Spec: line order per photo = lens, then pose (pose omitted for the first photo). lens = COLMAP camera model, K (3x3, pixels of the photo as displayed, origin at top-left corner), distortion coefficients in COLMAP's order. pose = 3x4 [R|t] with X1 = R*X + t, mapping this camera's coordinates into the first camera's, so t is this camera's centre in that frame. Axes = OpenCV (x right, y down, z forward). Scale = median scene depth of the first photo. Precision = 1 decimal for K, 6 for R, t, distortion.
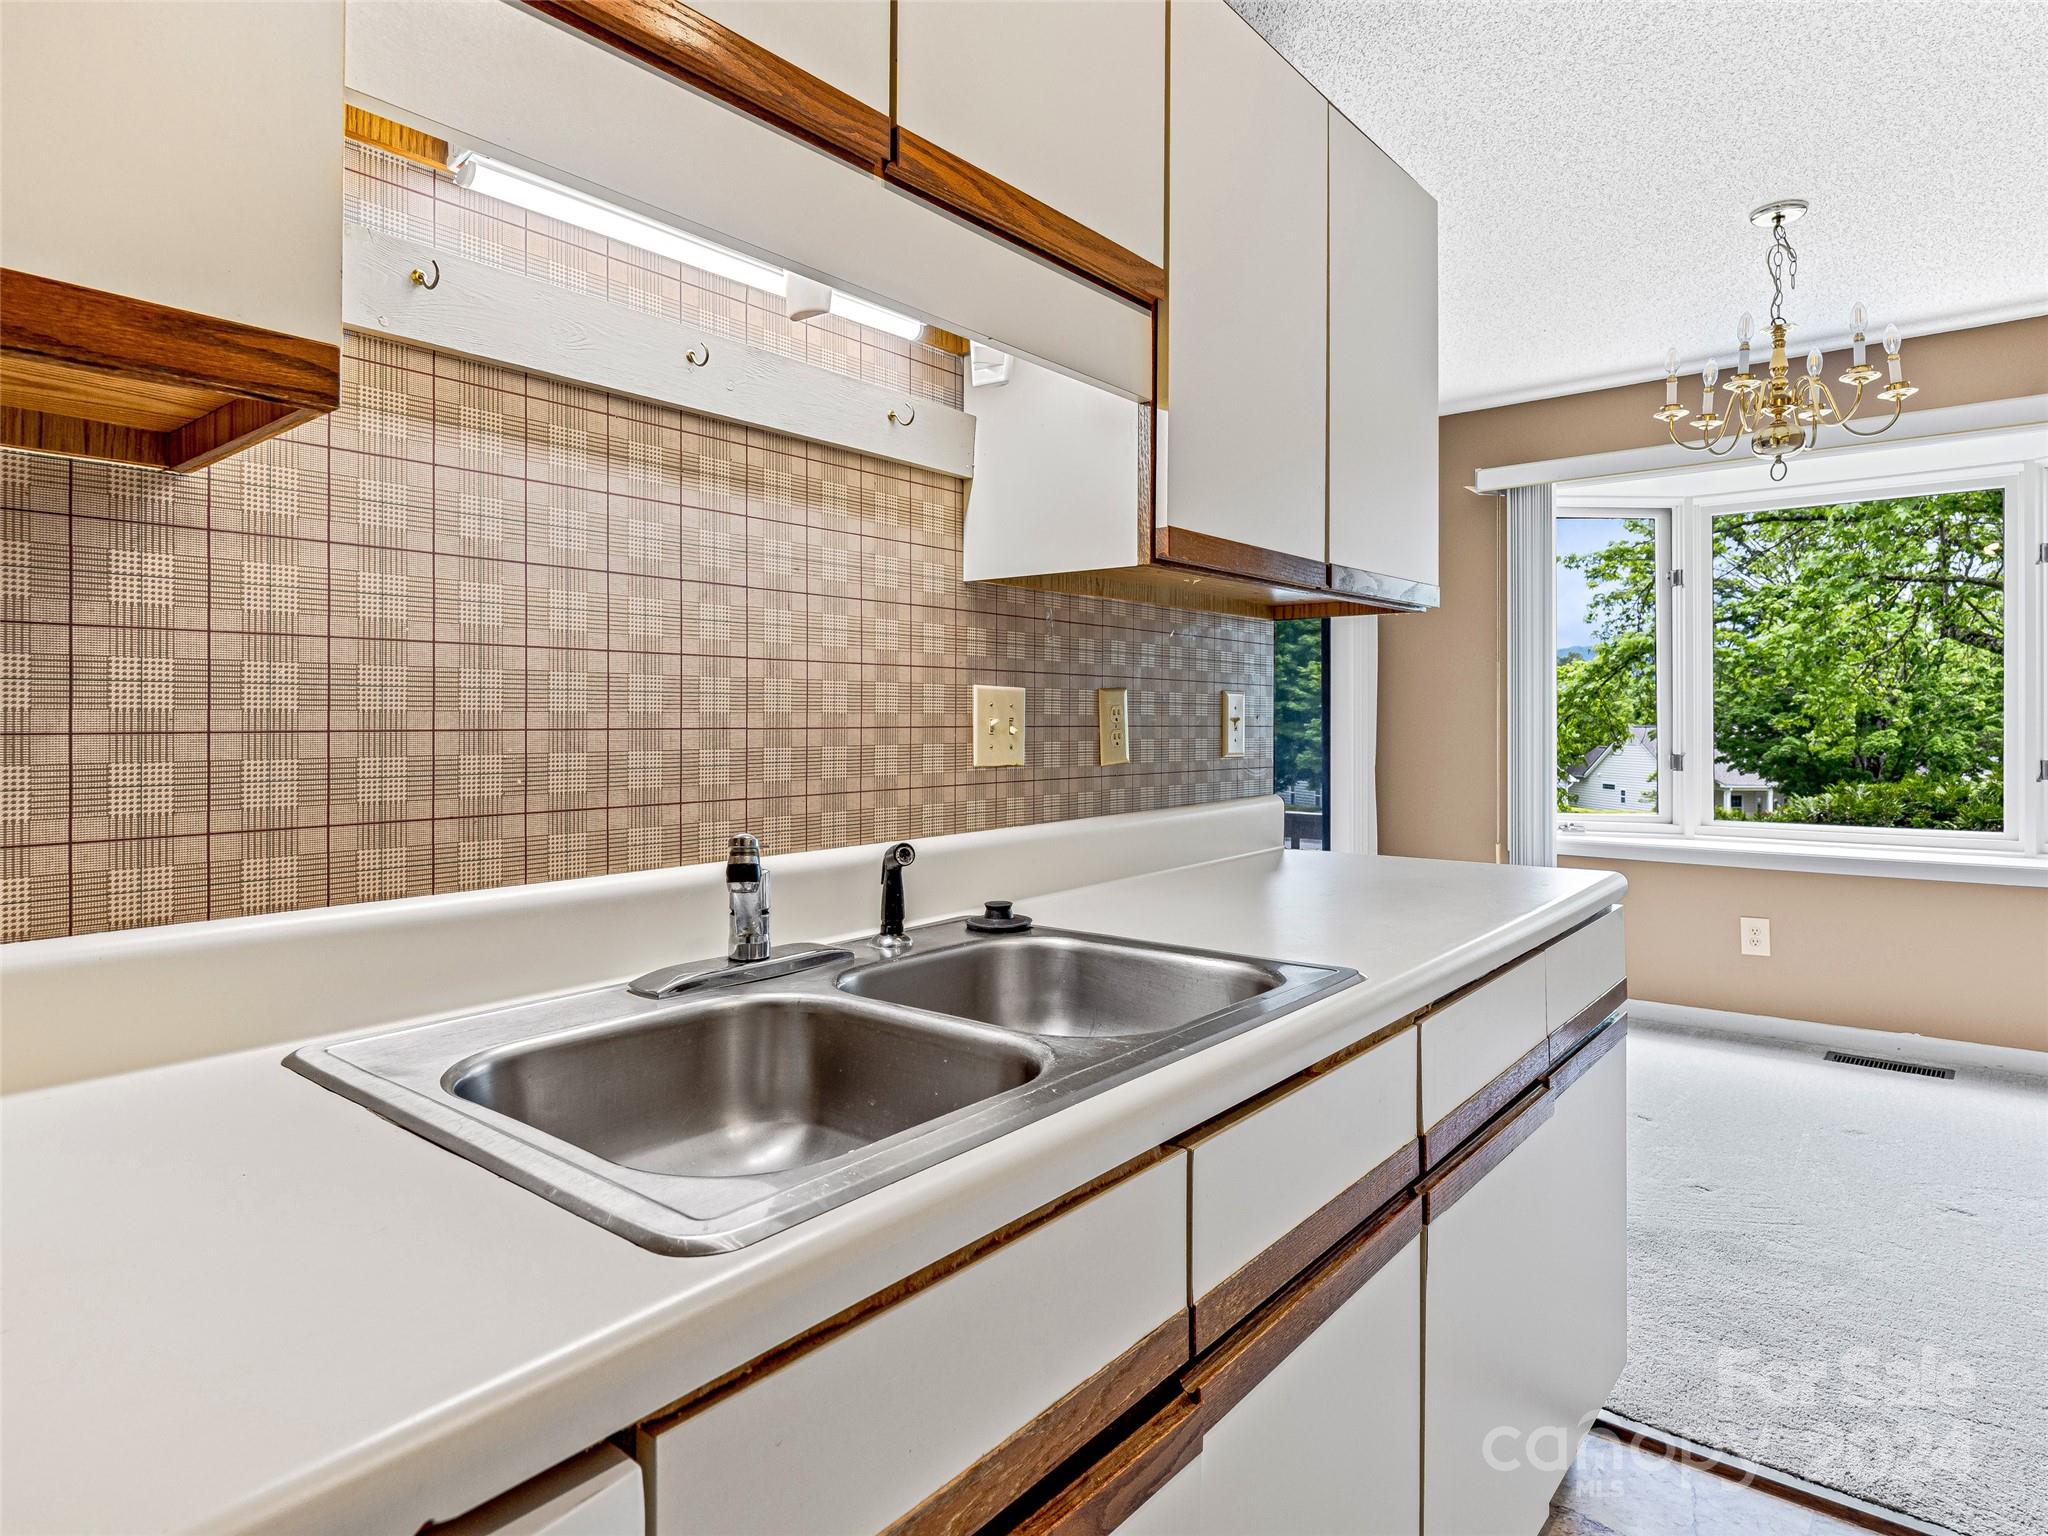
lens RADIAL K [[1126.8, 0, 1031.6], [0, 1126.8, 729.1], [0, 0, 1]] dist [0.003962, 0.000395]
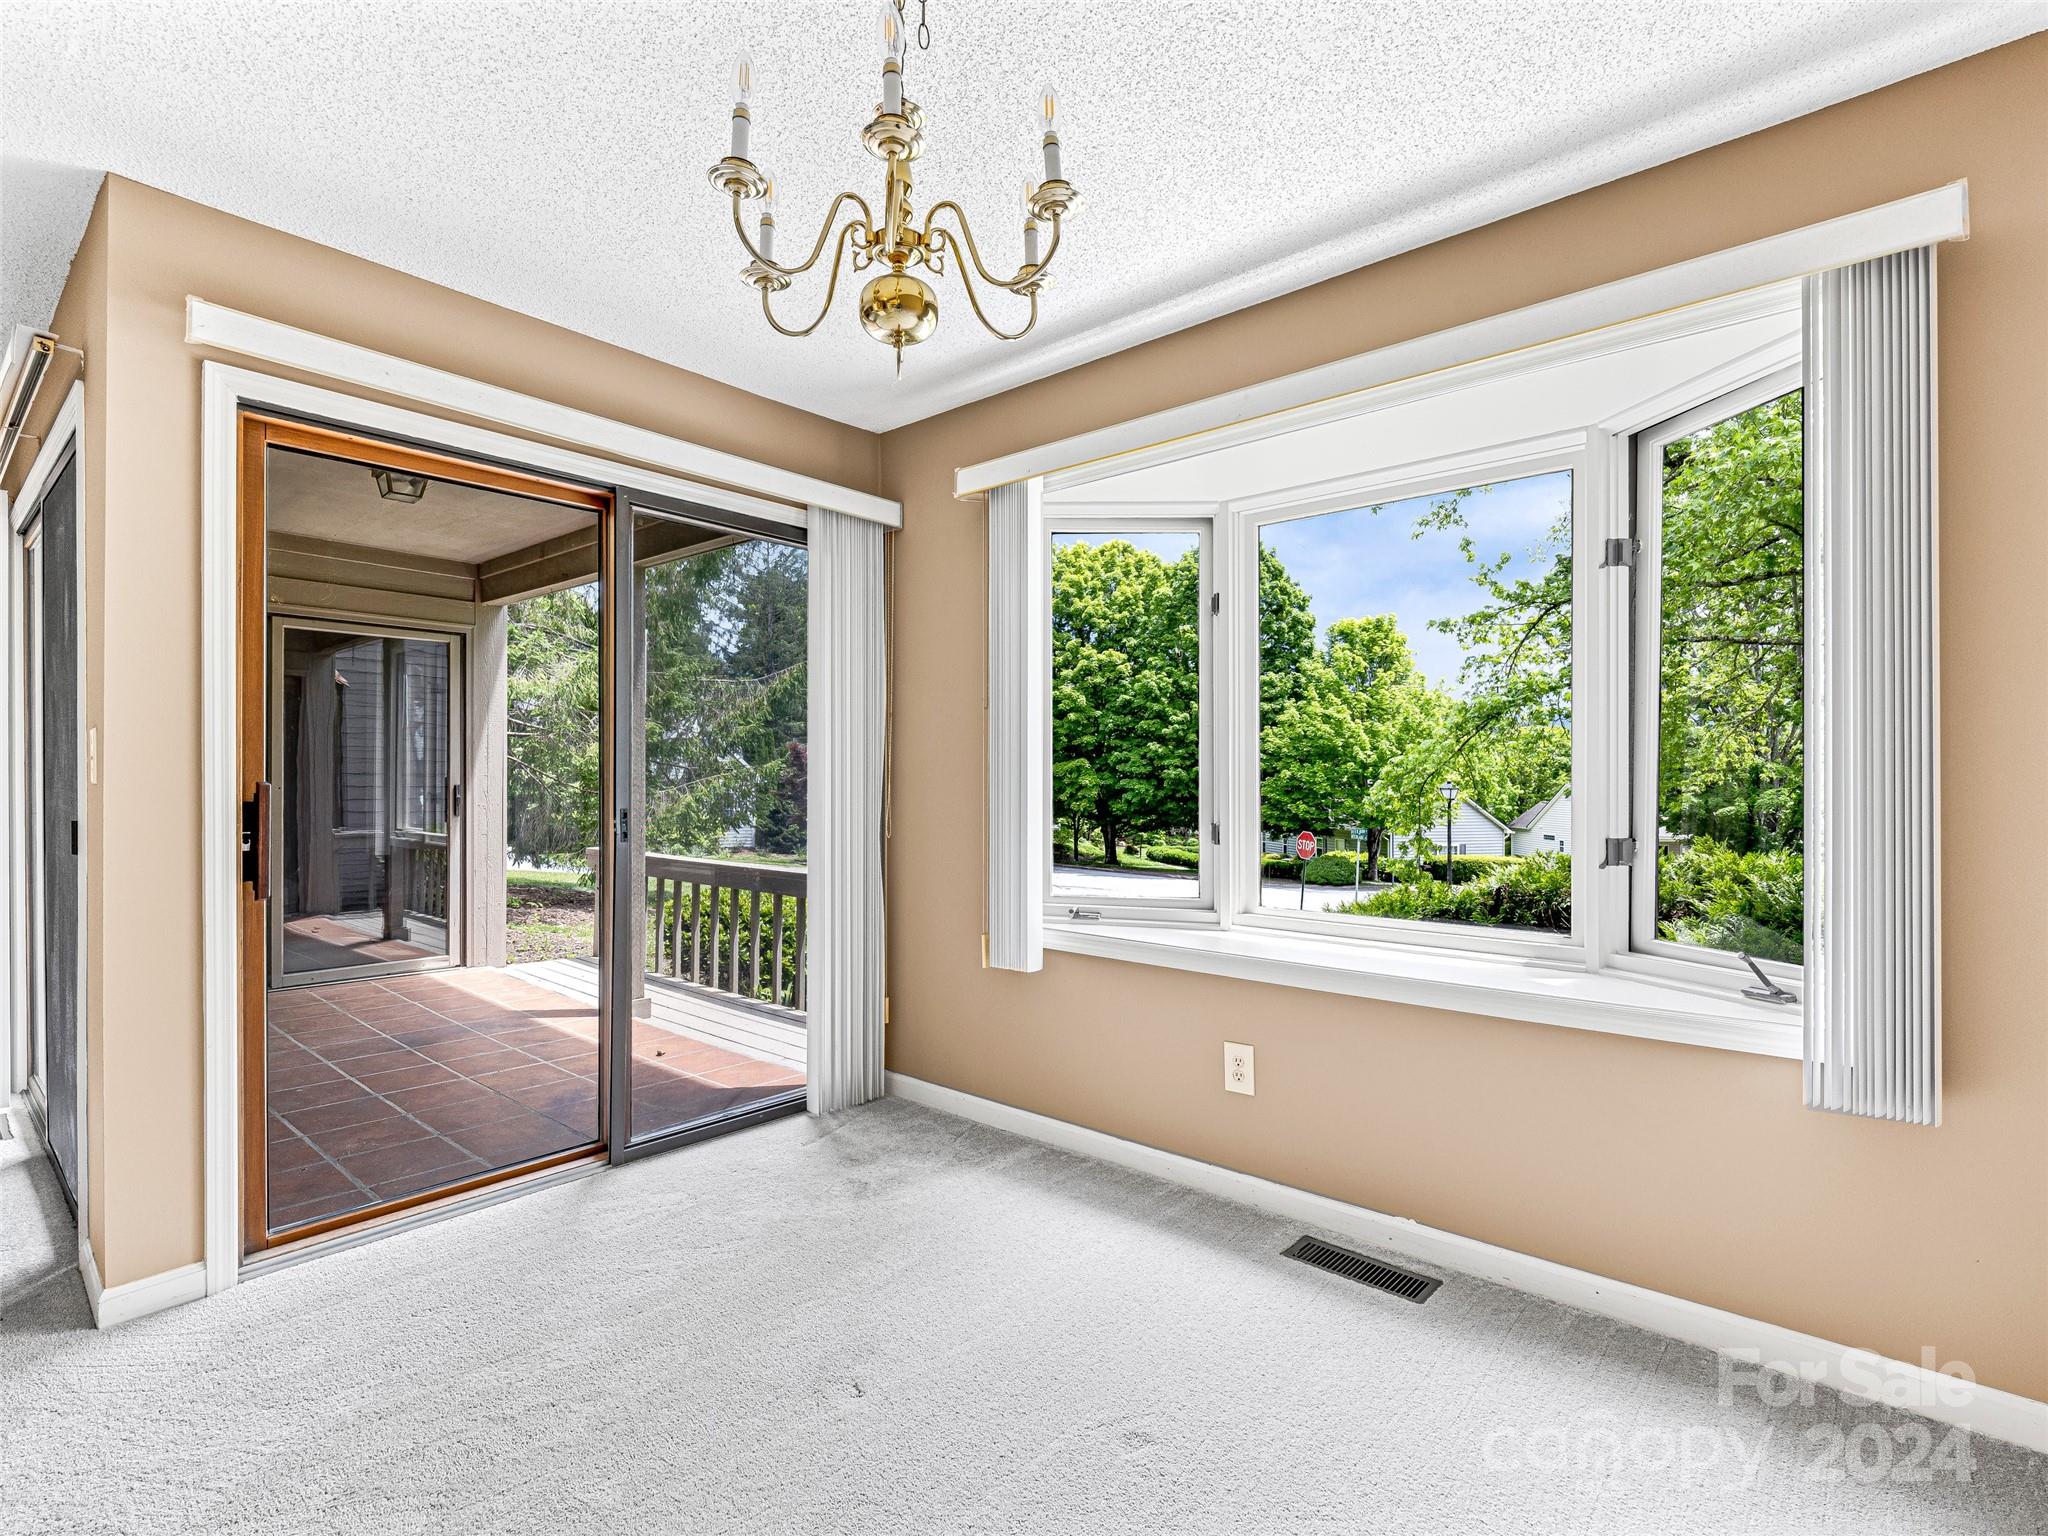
lens RADIAL K [[981.5, 0, 1010.9], [0, 981.5, 773.0], [0, 0, 1]] dist [0.003216, -0.000193]
pose [[0.999138, 0.006480, -0.041006, 0.256445], [-0.006830, 0.999941, -0.008399, -0.003579], [0.040949, 0.008672, 0.999124, 0.168092]]
